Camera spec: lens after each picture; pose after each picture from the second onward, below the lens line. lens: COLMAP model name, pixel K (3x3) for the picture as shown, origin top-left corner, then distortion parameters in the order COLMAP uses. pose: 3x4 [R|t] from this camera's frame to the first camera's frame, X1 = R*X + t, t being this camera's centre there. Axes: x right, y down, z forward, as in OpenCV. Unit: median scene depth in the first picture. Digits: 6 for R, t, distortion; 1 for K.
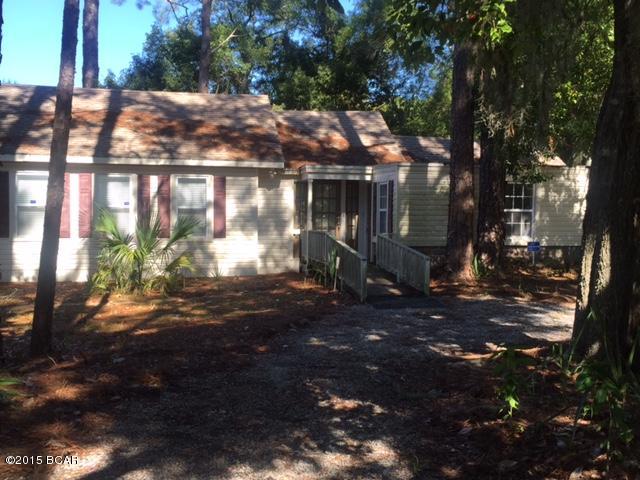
lens RADIAL K [[708.2, 0, 320.0], [0, 708.2, 240.0], [0, 0, 1]] dist [-0.005903, 0.005523]
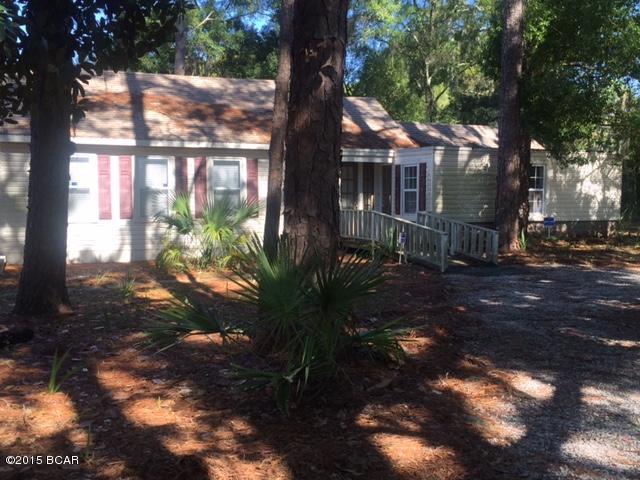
lens RADIAL K [[708.2, 0, 320.0], [0, 708.2, 240.0], [0, 0, 1]] dist [-0.005903, 0.005523]
pose [[0.986502, -0.016947, 0.162869, -0.221382], [0.012605, 0.999538, 0.027654, 0.002403], [-0.163263, -0.025228, 0.986260, -0.050516]]
